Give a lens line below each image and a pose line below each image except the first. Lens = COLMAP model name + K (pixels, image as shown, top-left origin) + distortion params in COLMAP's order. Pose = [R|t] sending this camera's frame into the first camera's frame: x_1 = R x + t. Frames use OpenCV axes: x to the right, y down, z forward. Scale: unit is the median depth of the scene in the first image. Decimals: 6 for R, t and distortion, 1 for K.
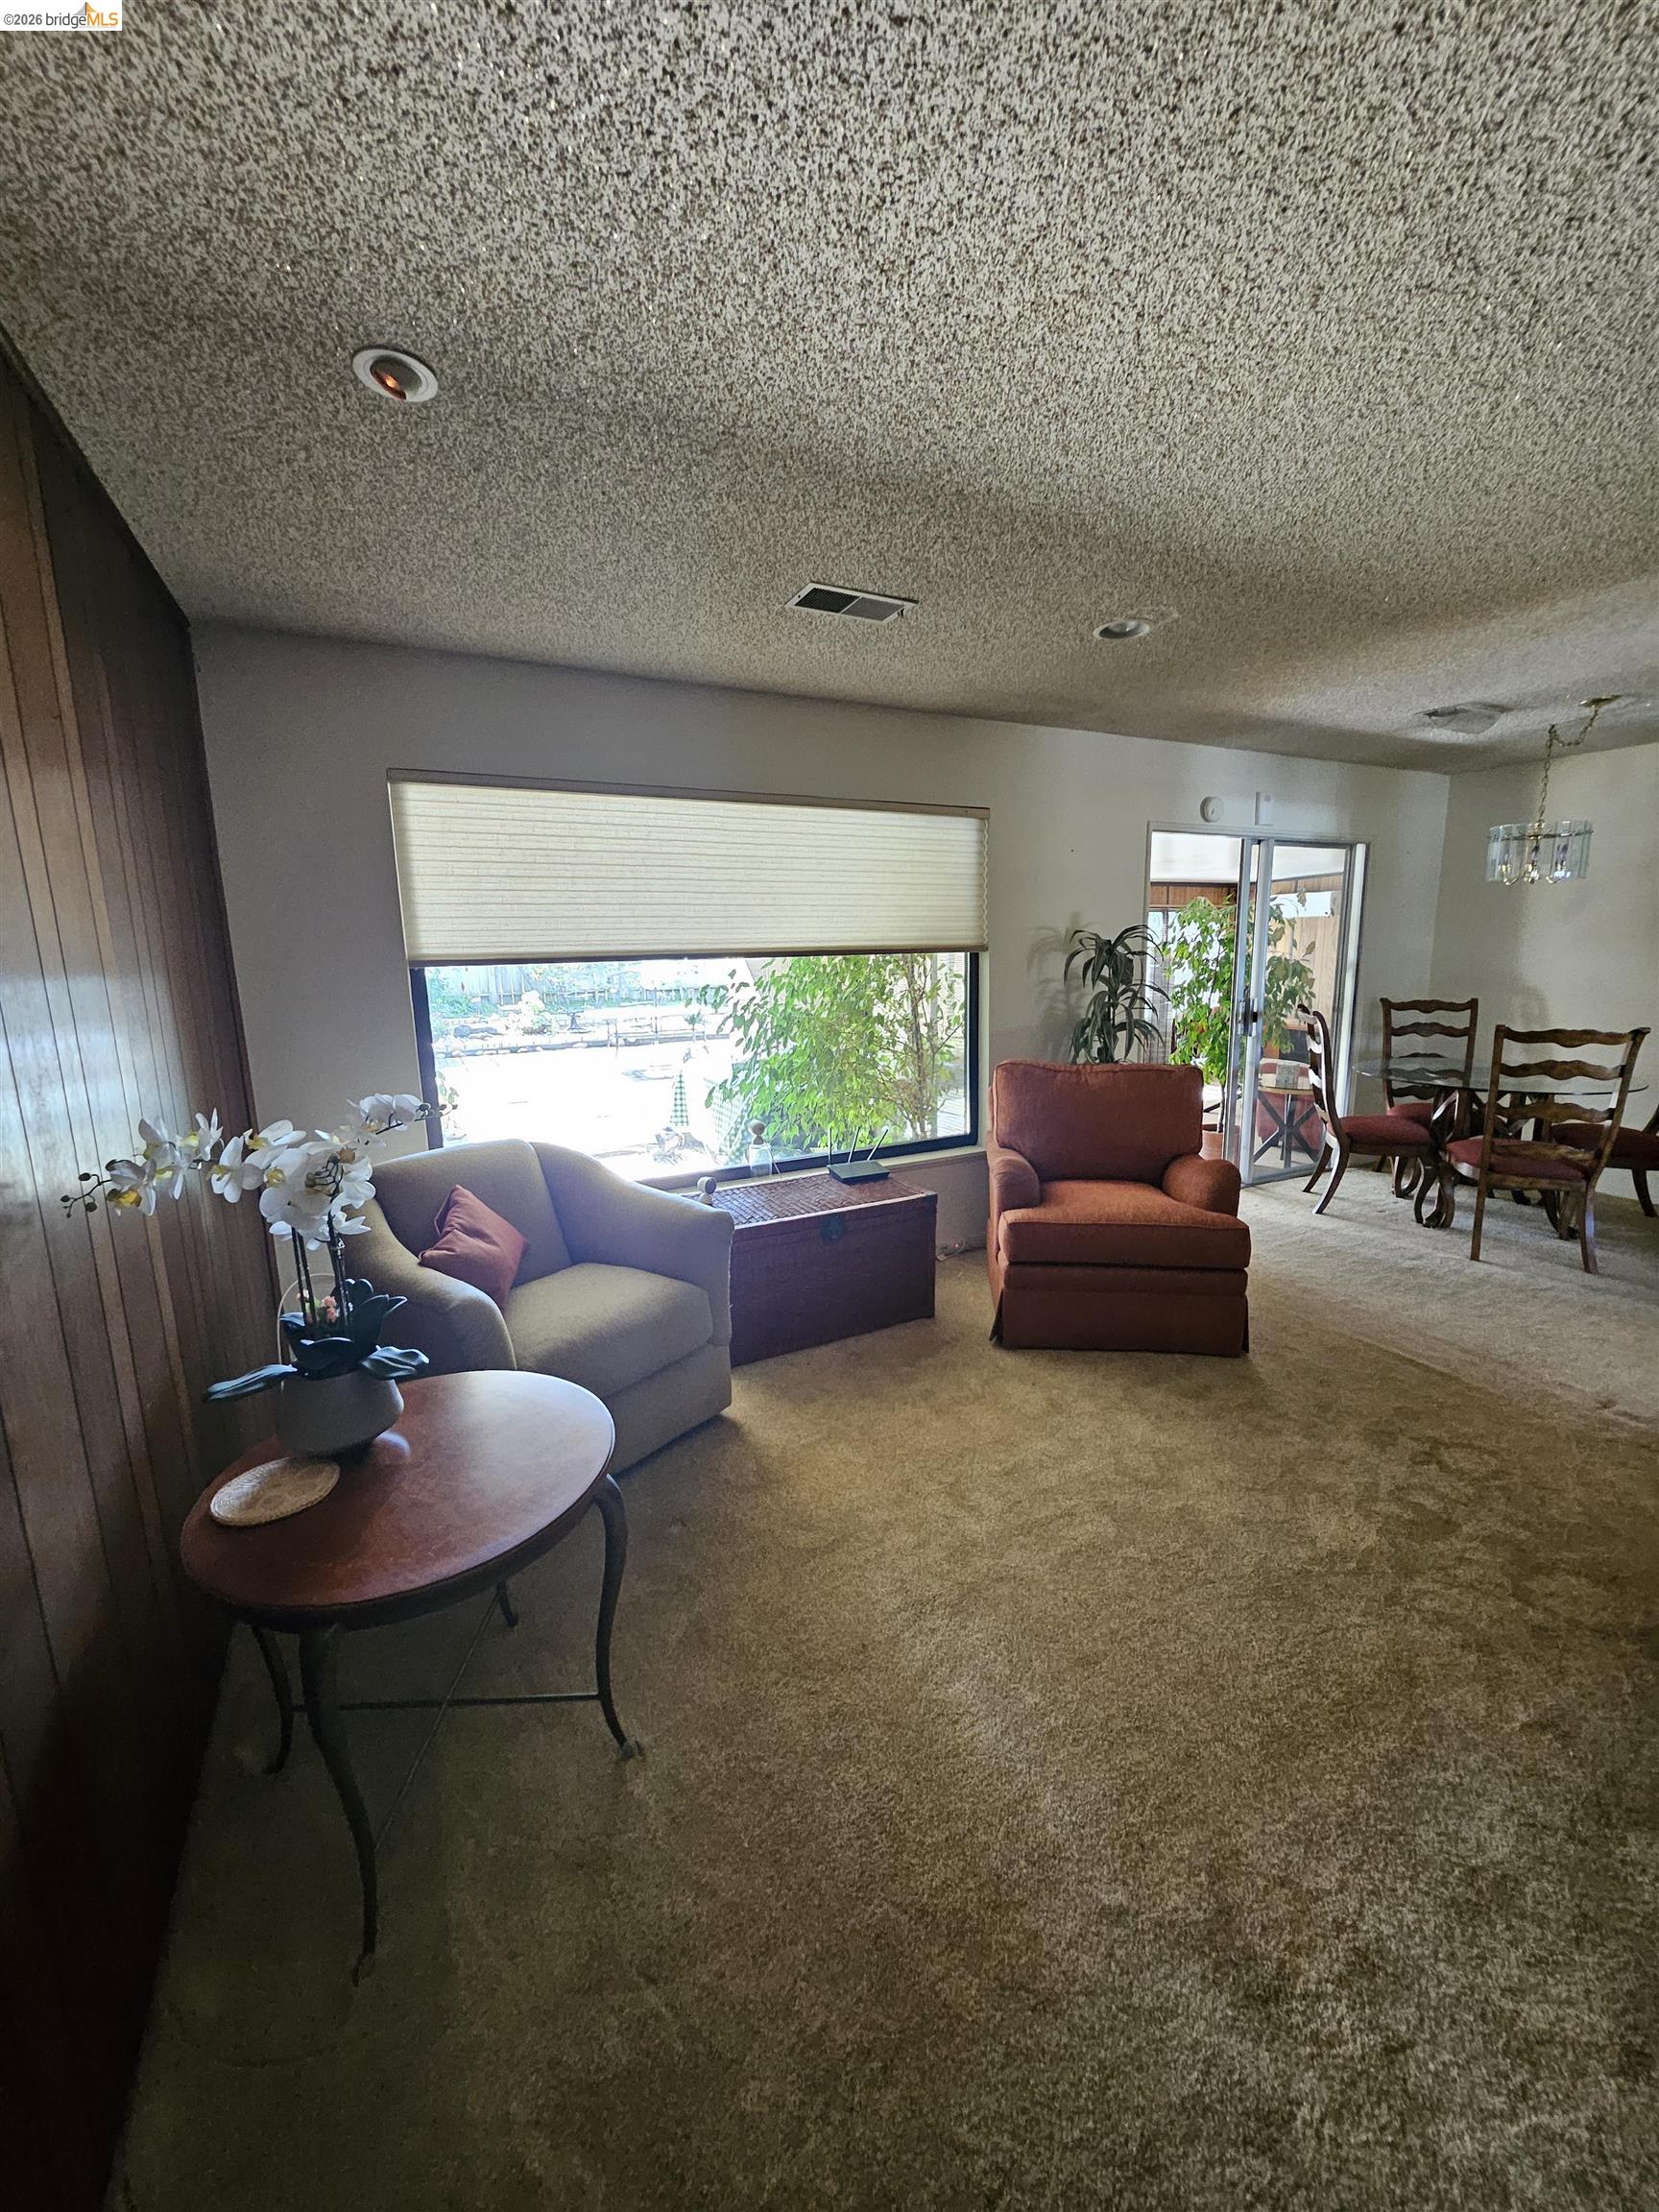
lens RADIAL K [[883.3, 0, 836.7], [0, 883.3, 1100.5], [0, 0, 1]] dist [-0.001659, -0.000378]
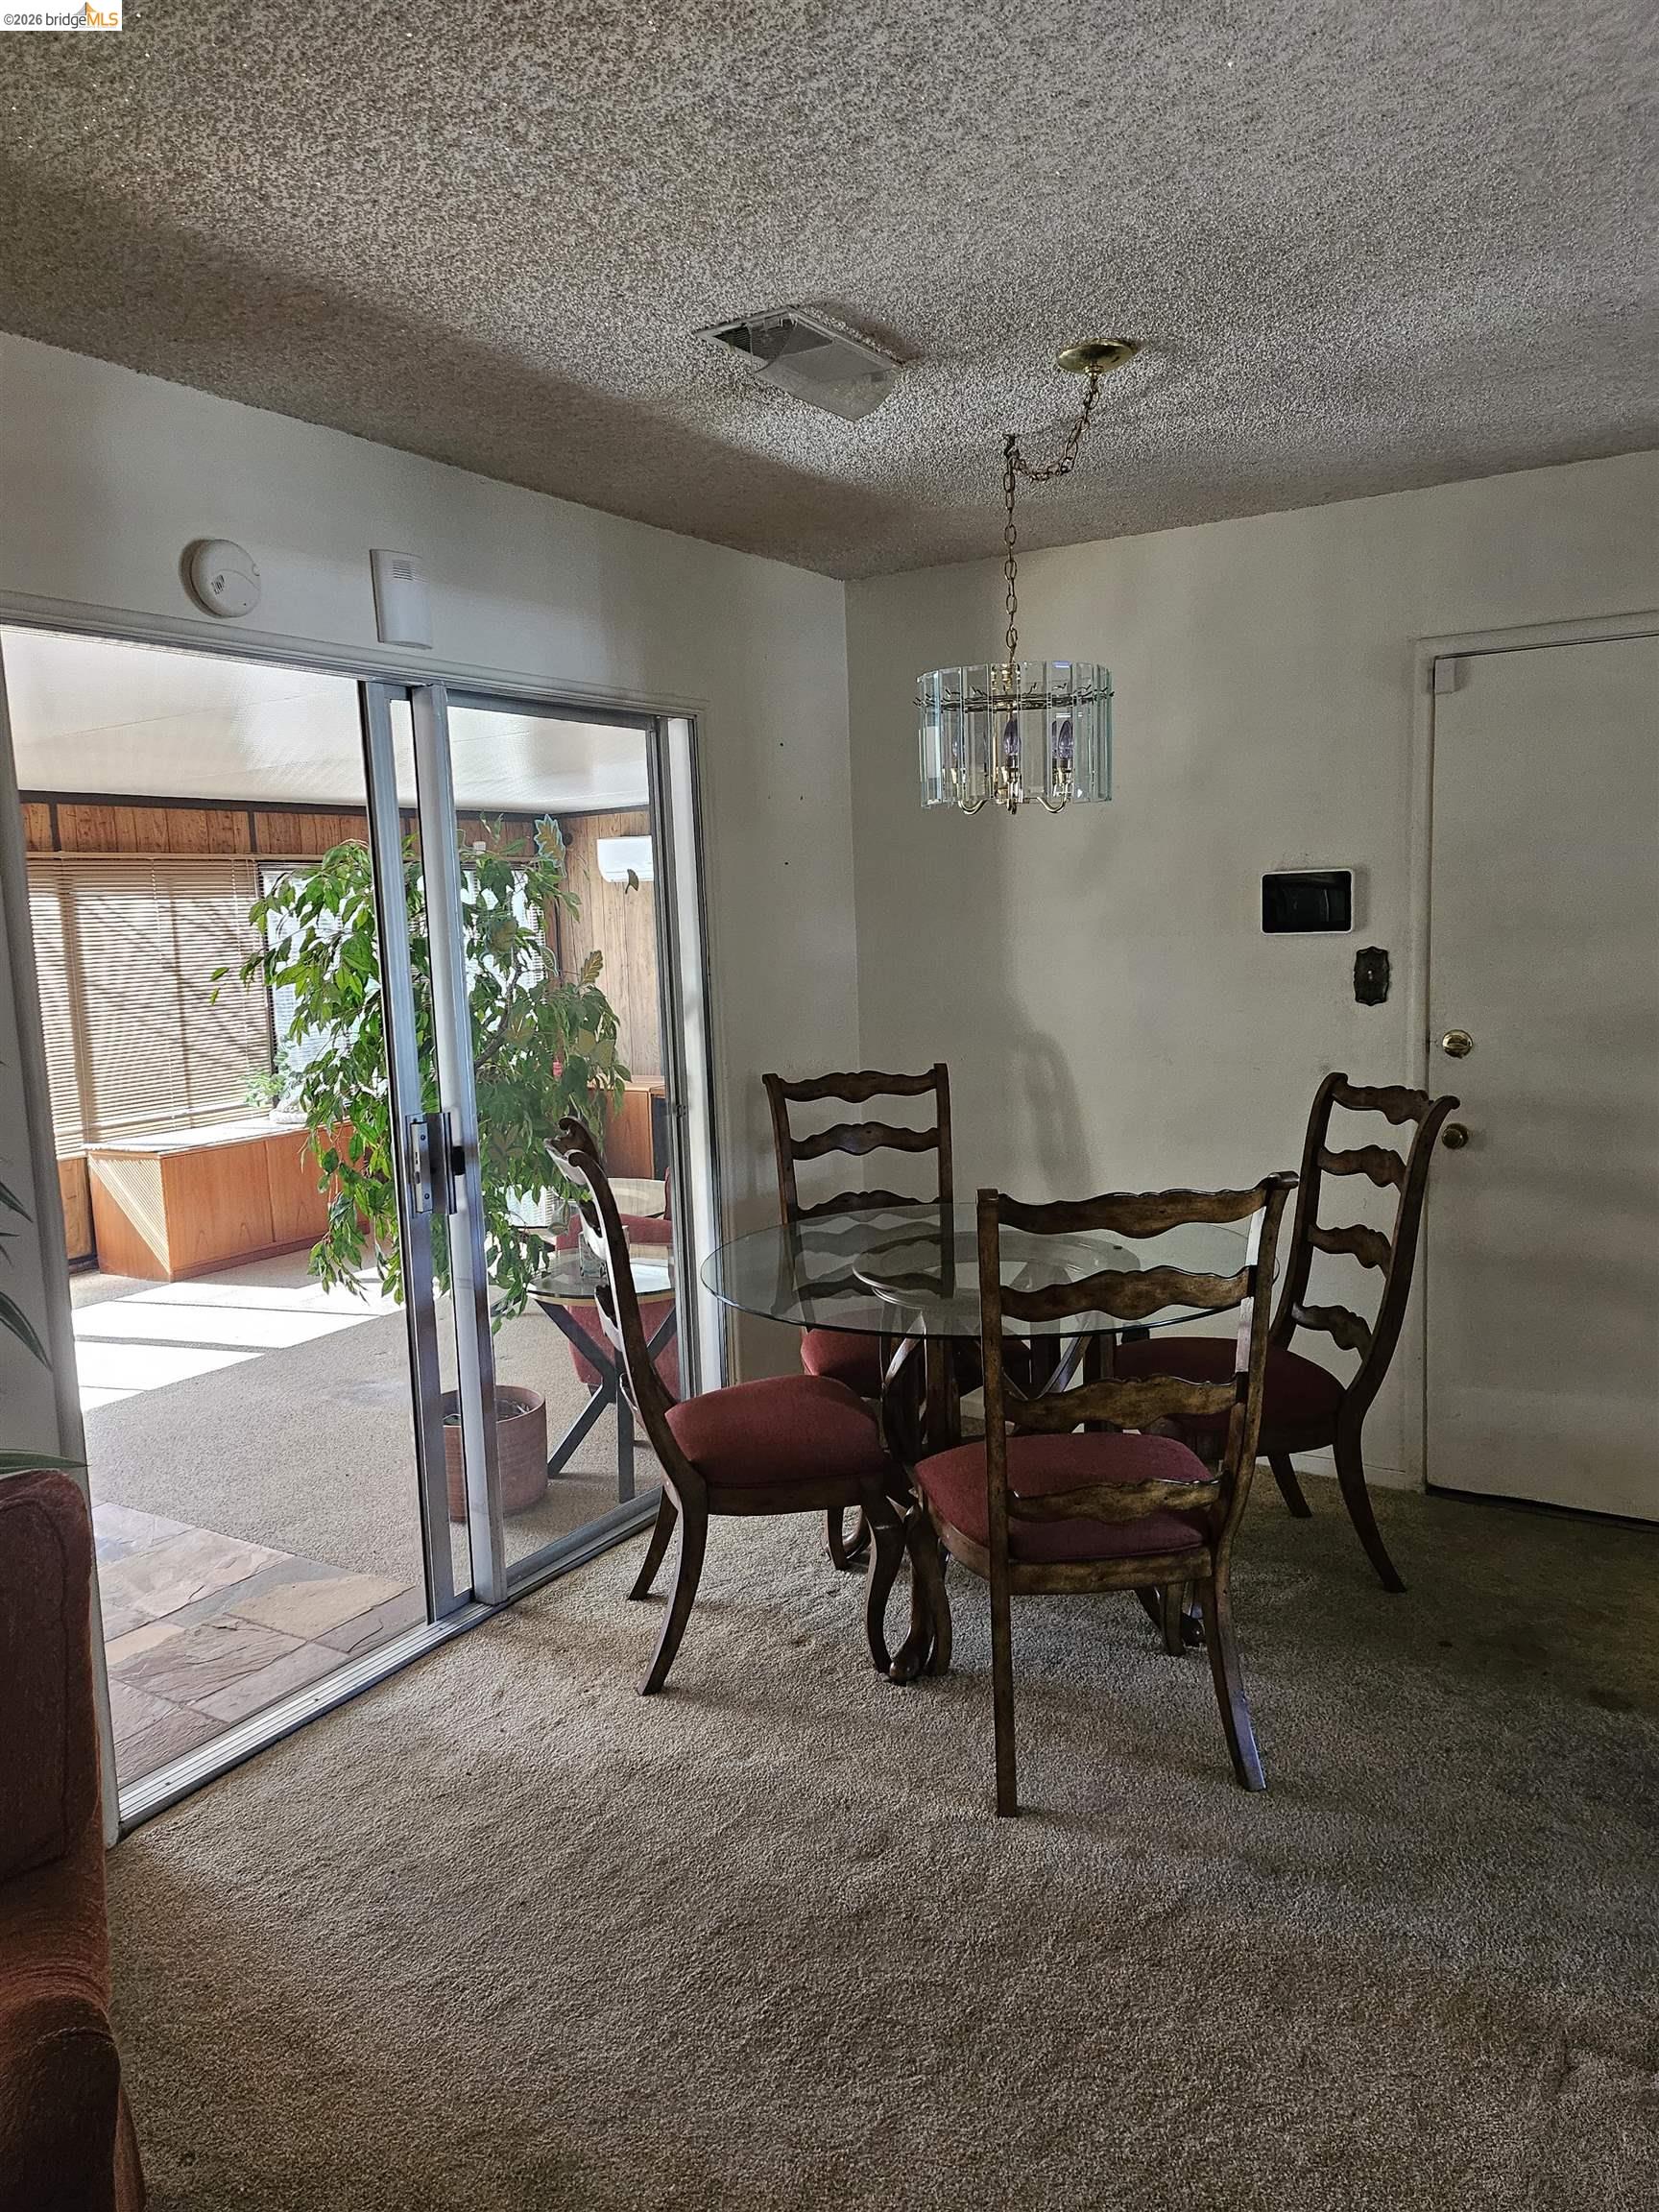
lens RADIAL K [[1564.1, 0, 845.0], [0, 1564.1, 1096.3], [0, 0, 1]] dist [0.088363, -0.127028]
pose [[0.852616, -0.078127, 0.516664, 0.302181], [0.111560, 0.993179, -0.033917, -0.089361], [-0.510490, 0.086557, 0.855516, 0.385905]]
